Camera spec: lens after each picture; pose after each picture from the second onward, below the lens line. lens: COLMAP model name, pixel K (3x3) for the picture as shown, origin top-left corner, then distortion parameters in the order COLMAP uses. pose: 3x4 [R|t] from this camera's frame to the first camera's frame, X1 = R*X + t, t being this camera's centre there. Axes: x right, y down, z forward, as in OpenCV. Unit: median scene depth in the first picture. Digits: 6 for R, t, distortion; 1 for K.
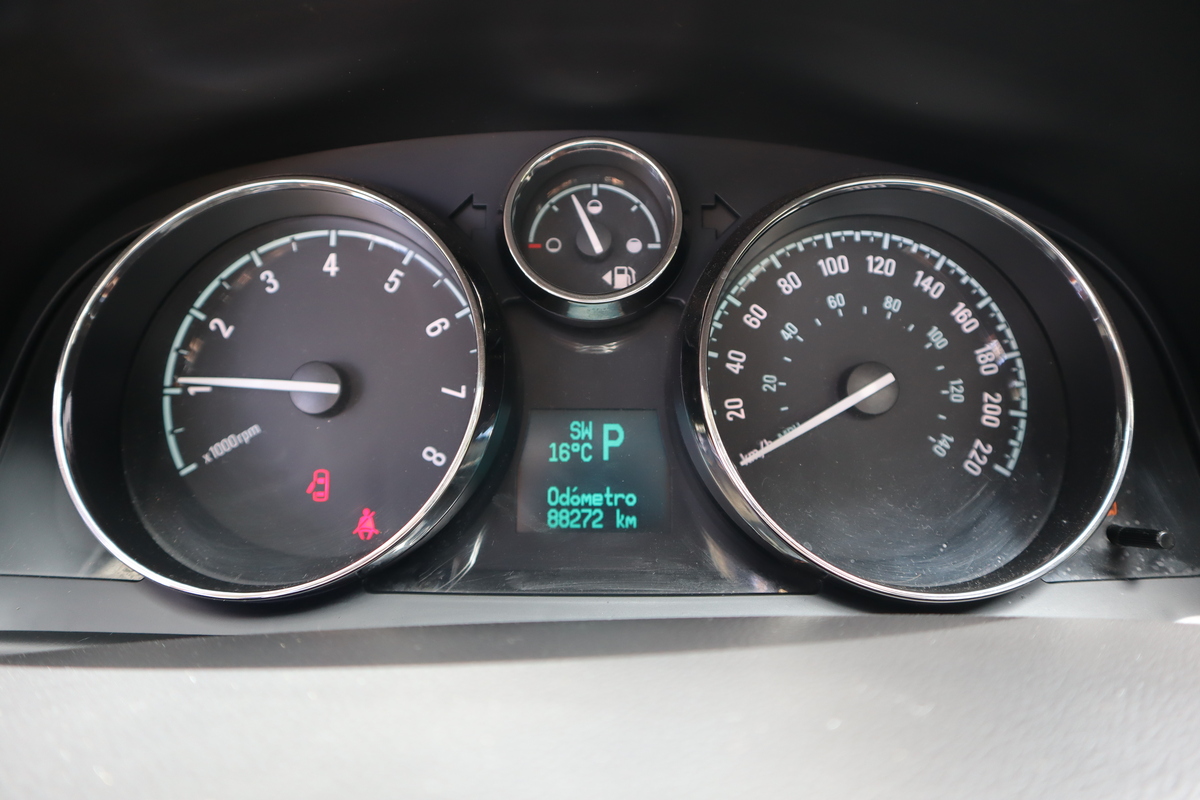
lens RADIAL K [[874.6, 0, 606.6], [0, 874.6, 405.6], [0, 0, 1]] dist [-0.086220, 0.031793]
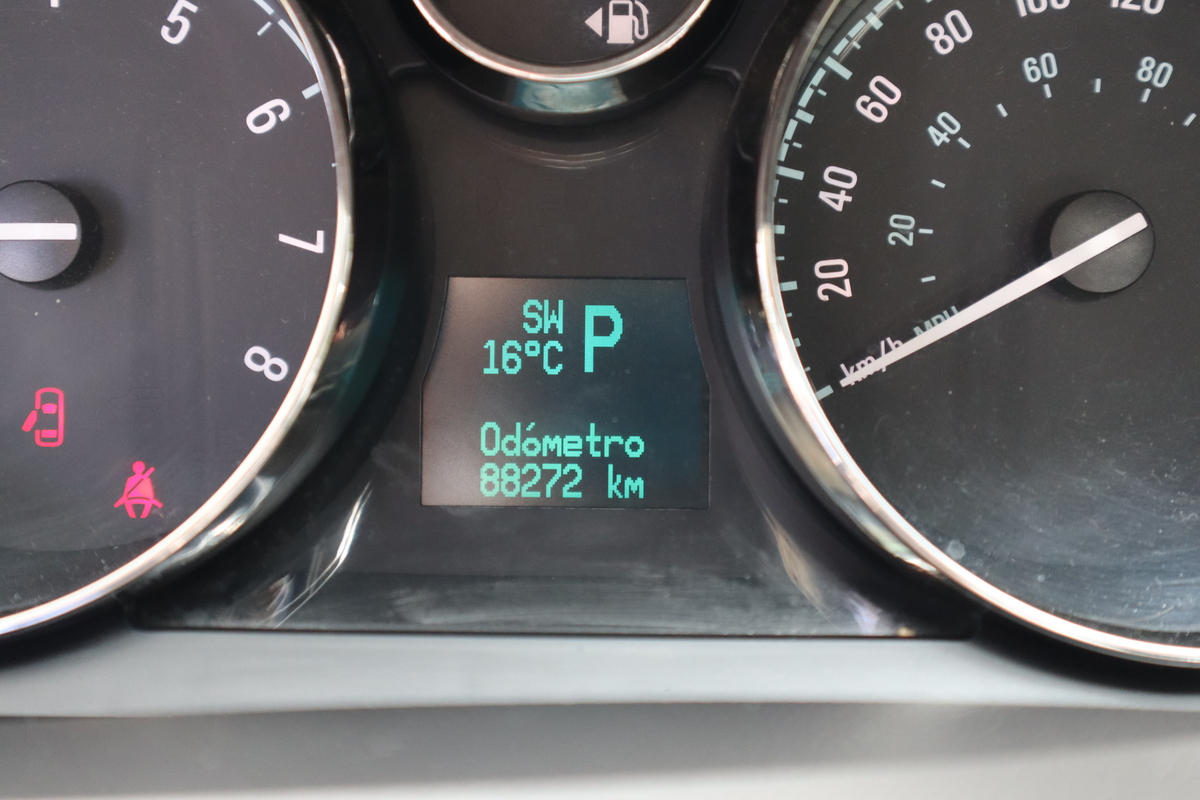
lens RADIAL K [[1015.2, 0, 609.3], [0, 1015.2, 400.1], [0, 0, 1]] dist [0.010204, 0.030795]
pose [[0.999957, 0.008953, -0.002537, 0.013638], [-0.008539, 0.991186, 0.132199, -0.003730], [0.003699, -0.132172, 0.991220, 0.379254]]
